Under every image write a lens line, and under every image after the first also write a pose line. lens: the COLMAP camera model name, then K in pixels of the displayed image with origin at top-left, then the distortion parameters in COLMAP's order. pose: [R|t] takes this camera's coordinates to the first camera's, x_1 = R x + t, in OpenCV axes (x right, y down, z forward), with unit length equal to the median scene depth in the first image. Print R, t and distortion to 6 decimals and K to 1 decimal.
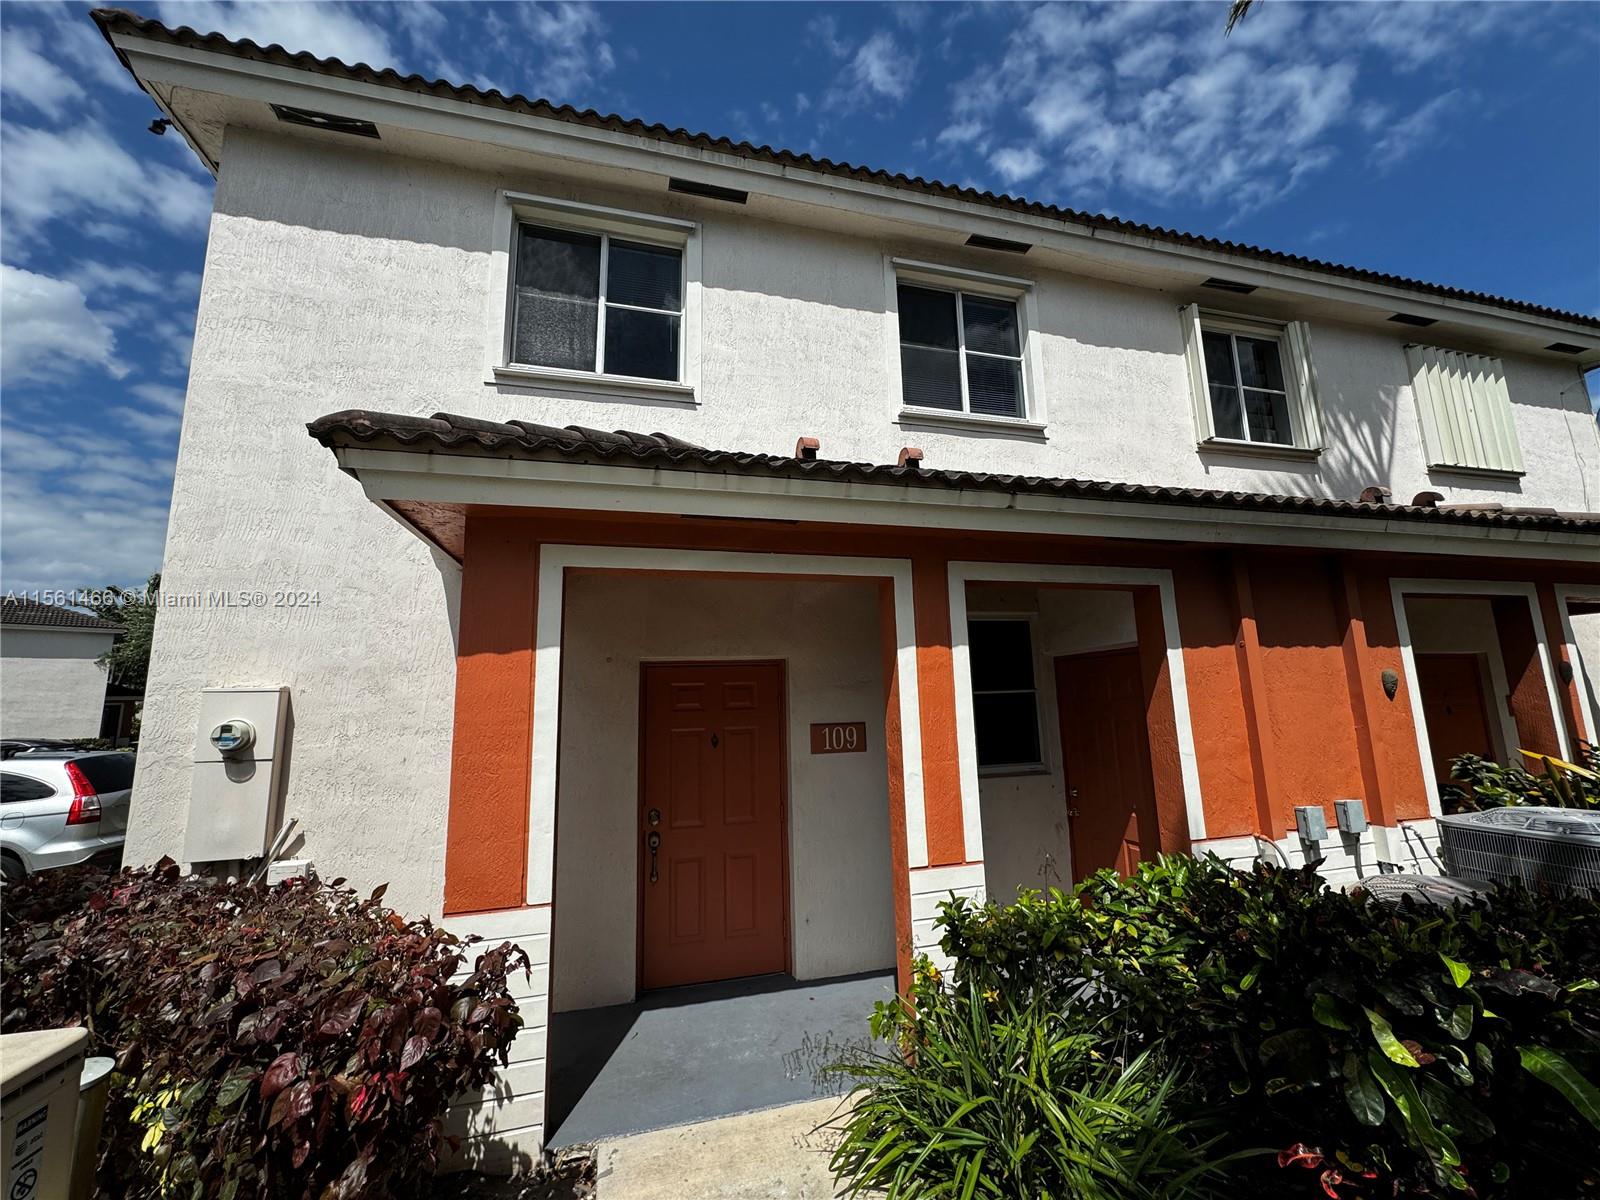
lens RADIAL K [[640.4, 0, 802.7], [0, 640.4, 598.0], [0, 0, 1]] dist [-0.001165, -0.000288]
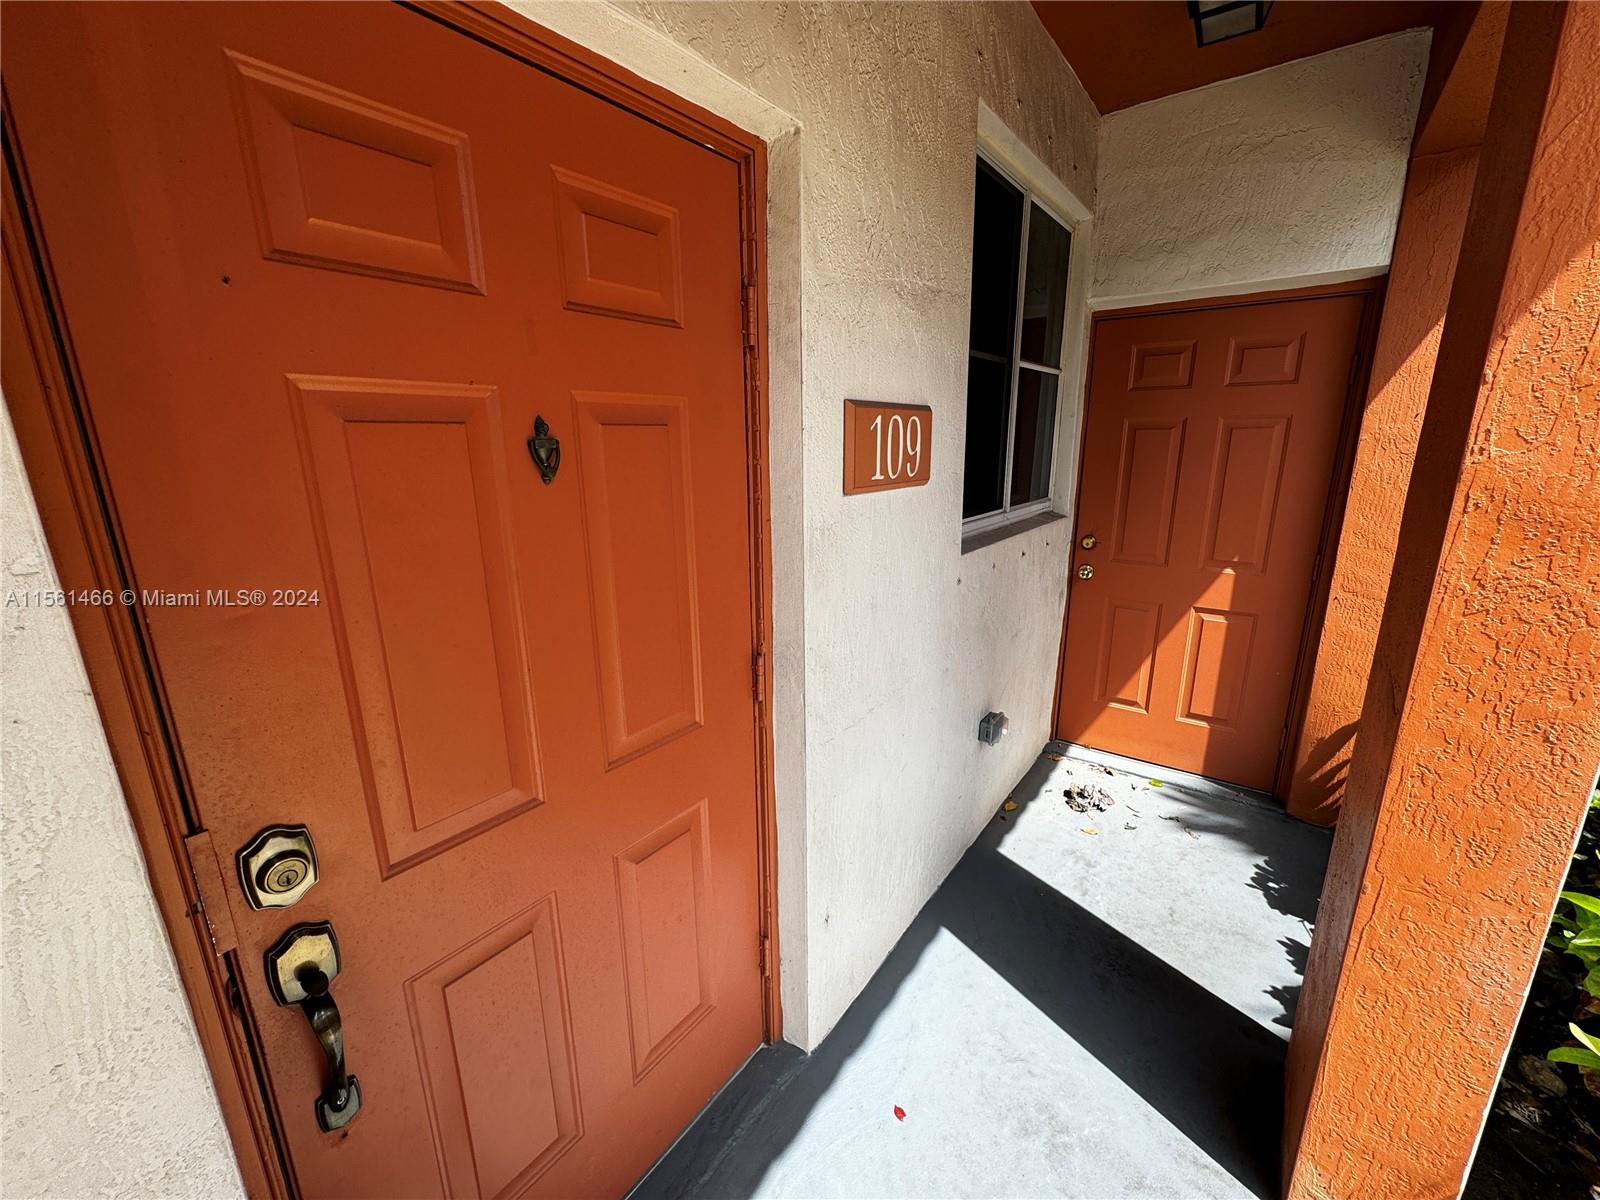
lens RADIAL K [[640.4, 0, 802.7], [0, 640.4, 598.0], [0, 0, 1]] dist [-0.001165, -0.000288]
pose [[0.788887, -0.130006, 0.600630, -0.200199], [-0.111311, 0.930972, 0.347707, 0.179667], [-0.604374, -0.341158, 0.719961, 0.752692]]
